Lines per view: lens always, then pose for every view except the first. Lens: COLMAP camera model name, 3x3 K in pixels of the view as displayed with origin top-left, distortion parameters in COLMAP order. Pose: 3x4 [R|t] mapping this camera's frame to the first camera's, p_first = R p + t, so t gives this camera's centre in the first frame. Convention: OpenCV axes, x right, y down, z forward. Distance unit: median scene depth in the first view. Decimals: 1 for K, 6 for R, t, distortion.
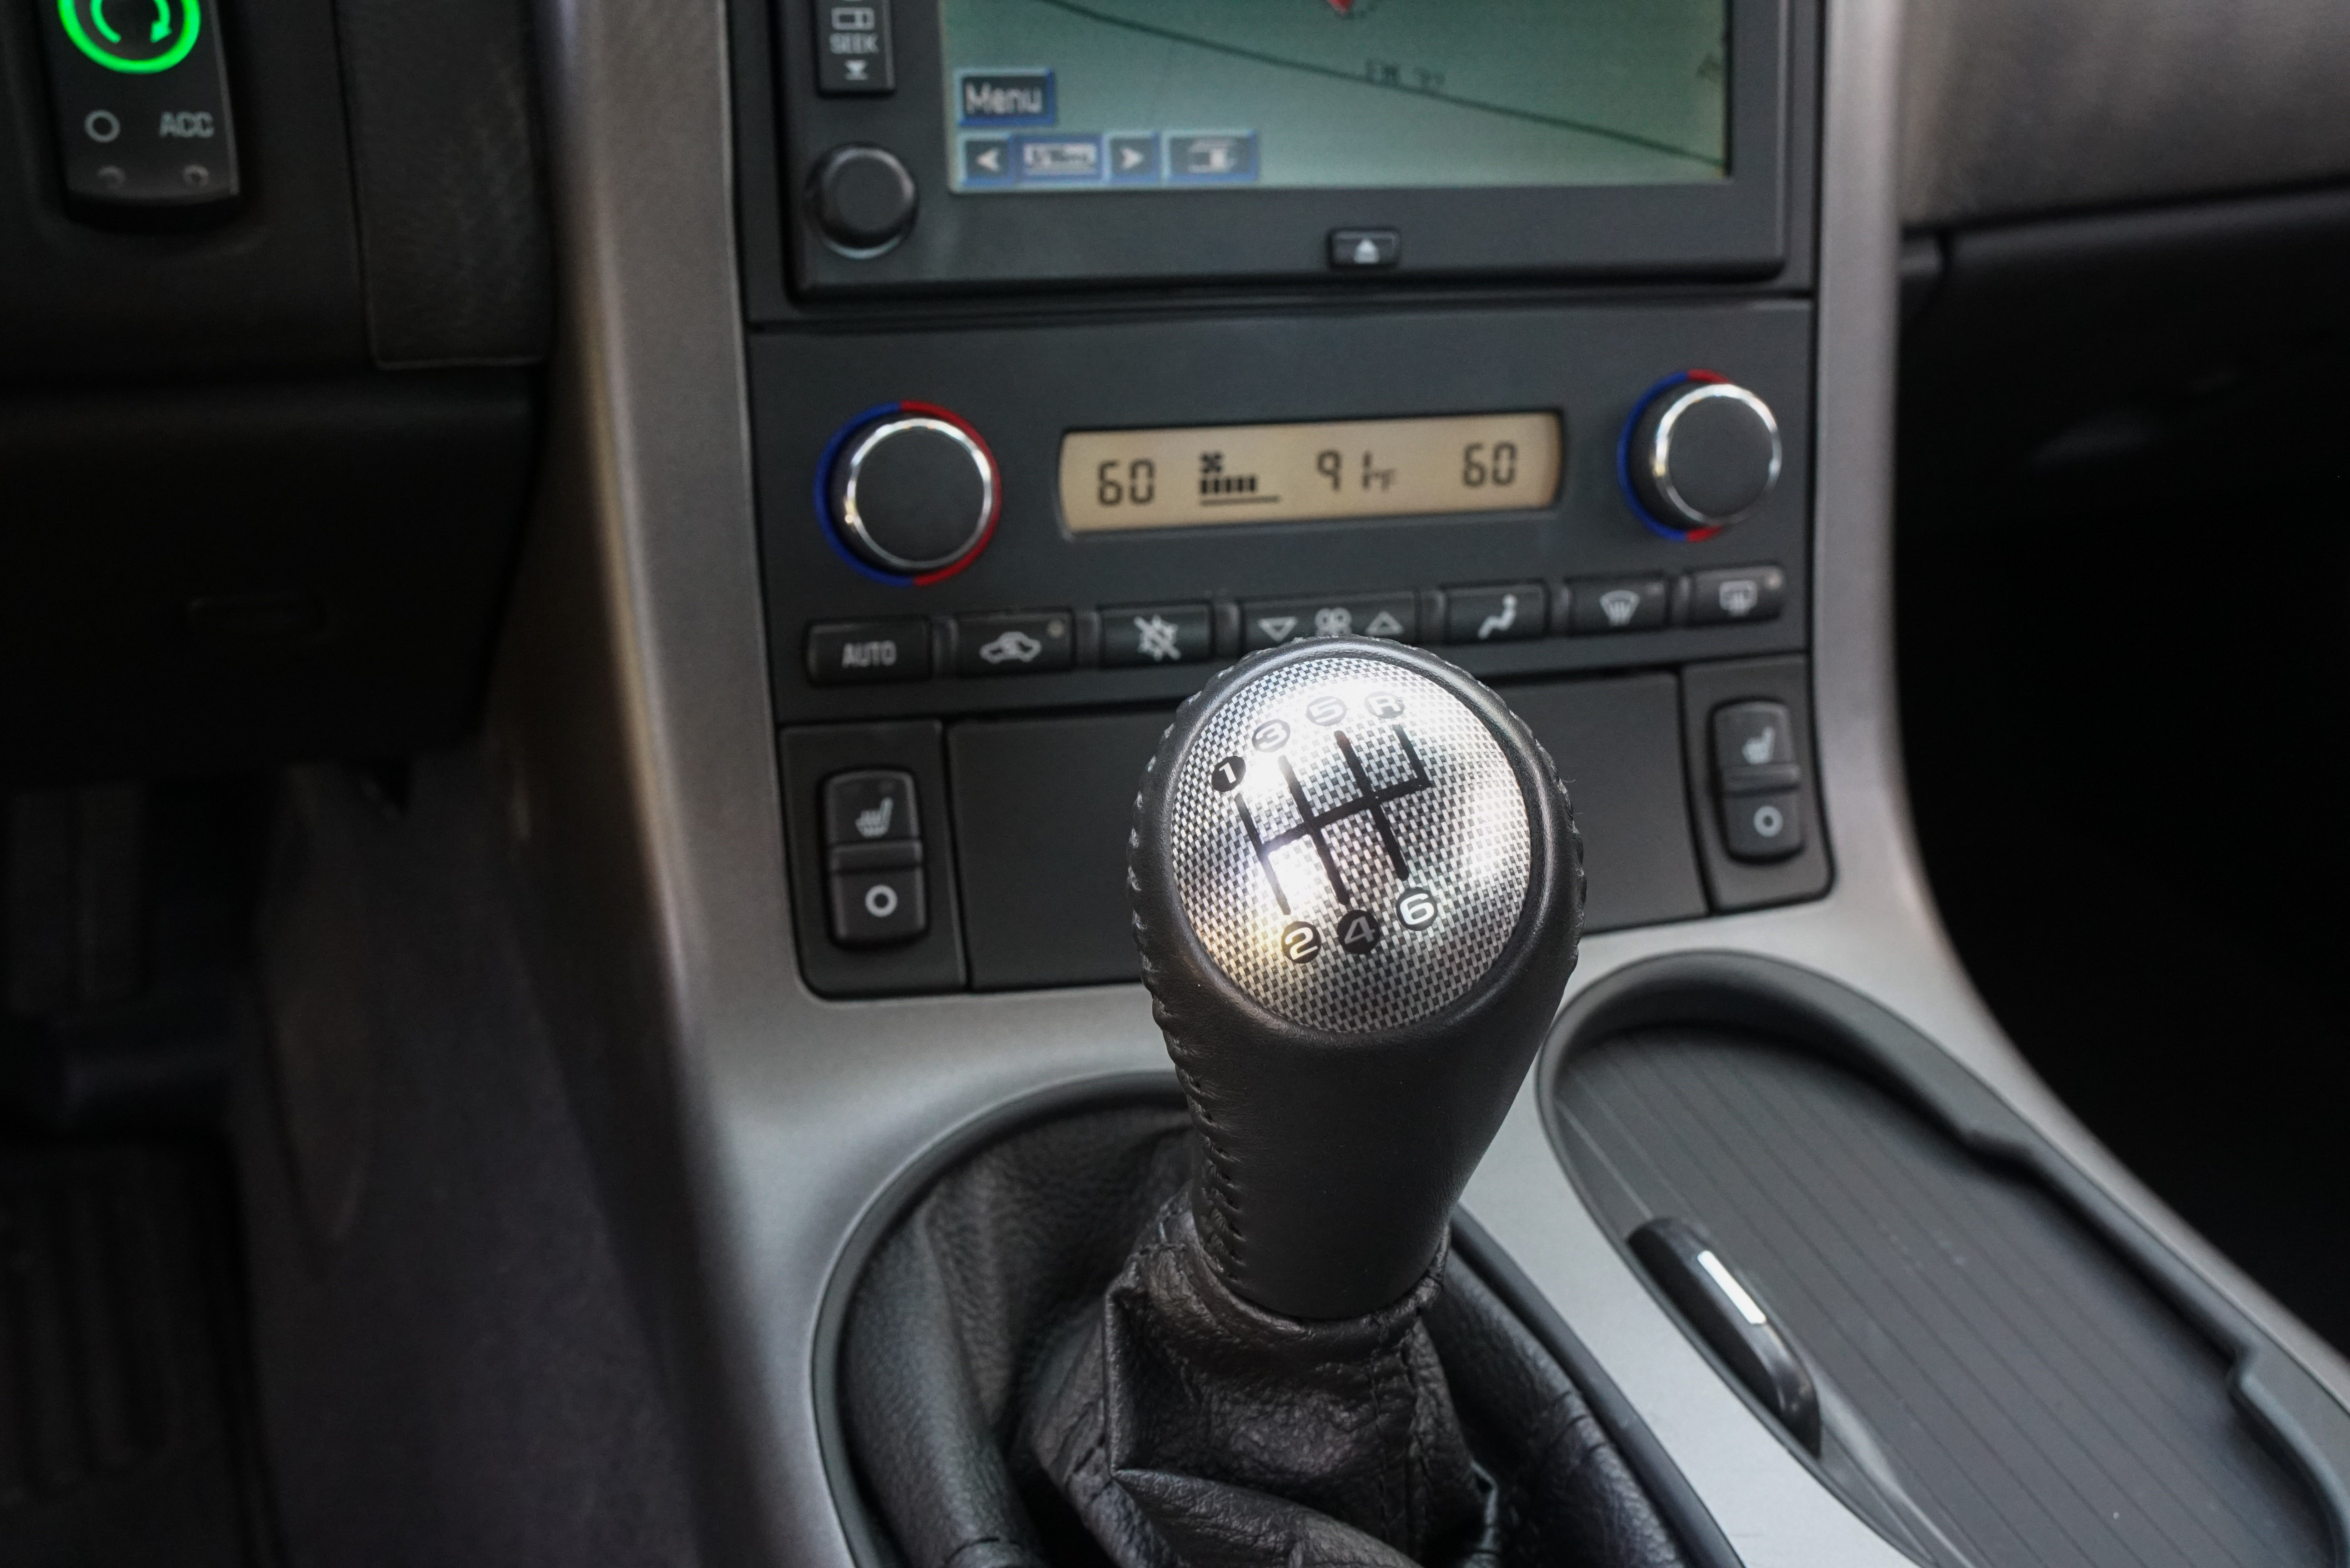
lens RADIAL K [[2284.4, 0, 1212.5], [0, 2284.4, 785.7], [0, 0, 1]] dist [-0.012695, 0.000000]
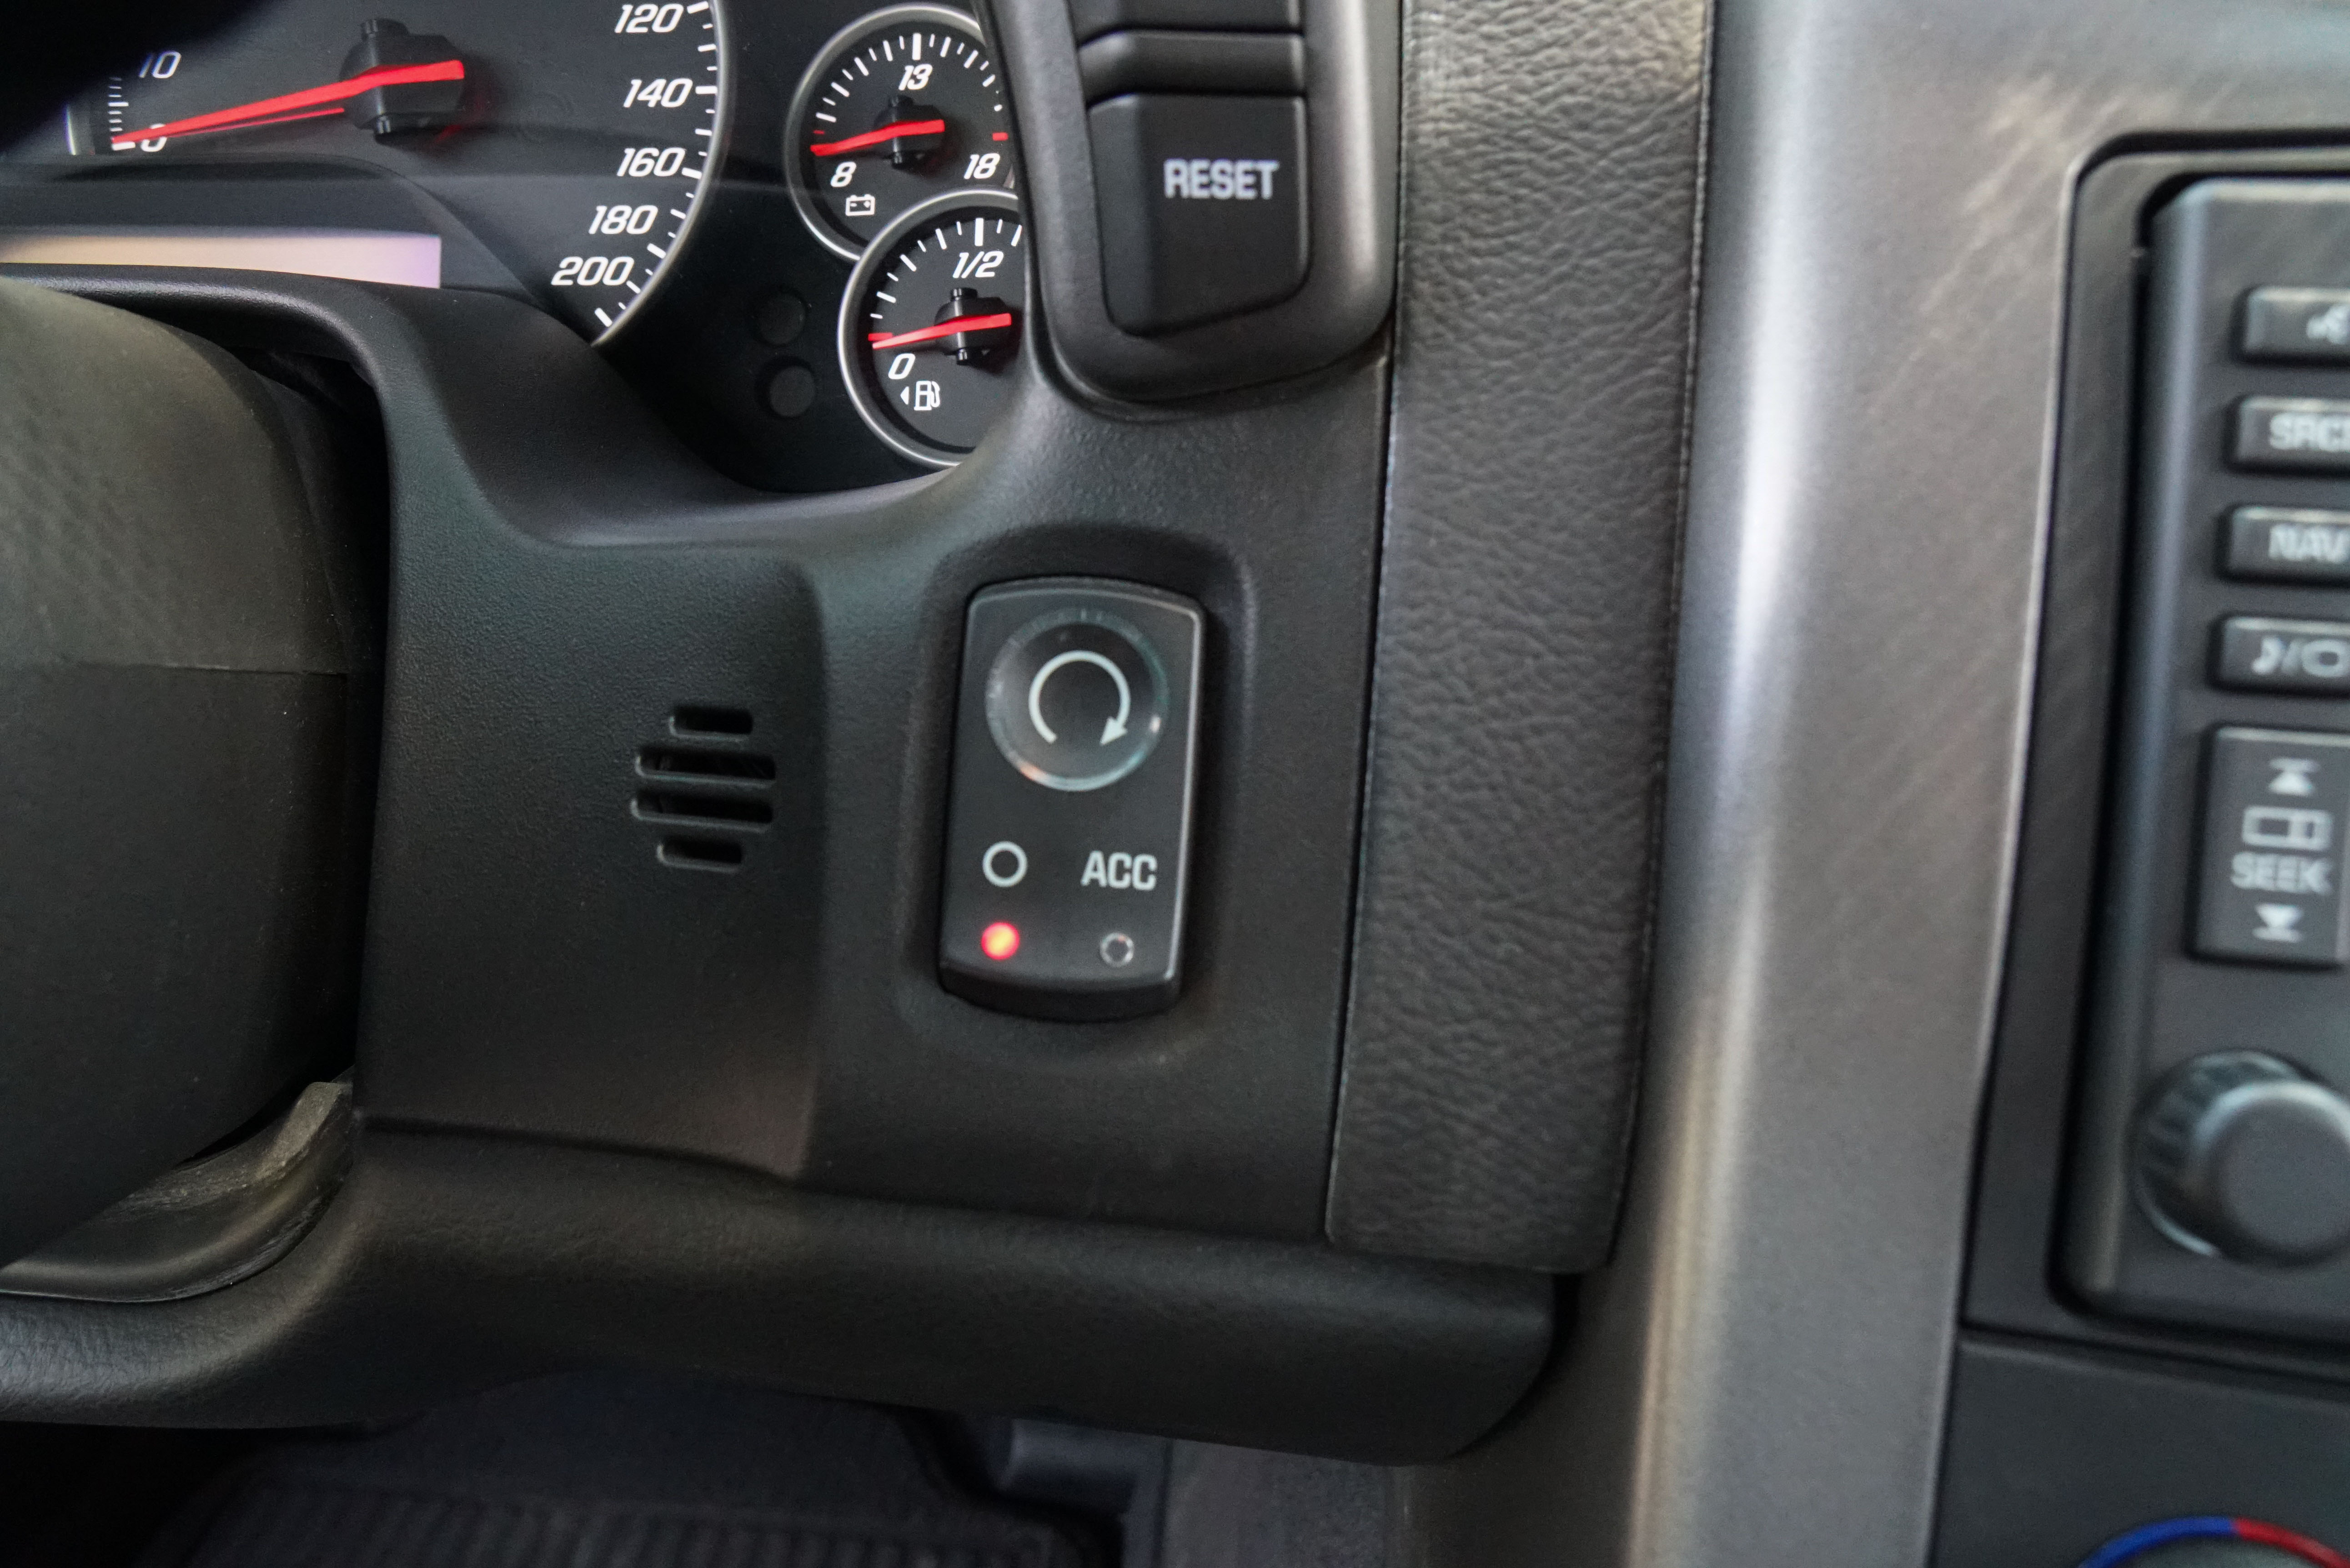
lens RADIAL K [[1656.1, 0, 1167.6], [0, 1656.1, 762.3], [0, 0, 1]] dist [-0.133719, 0.102998]
pose [[0.880713, 0.108633, -0.461025, -0.204436], [-0.198140, 0.968584, -0.150283, -0.231072], [0.430216, 0.223704, 0.874569, 0.534622]]
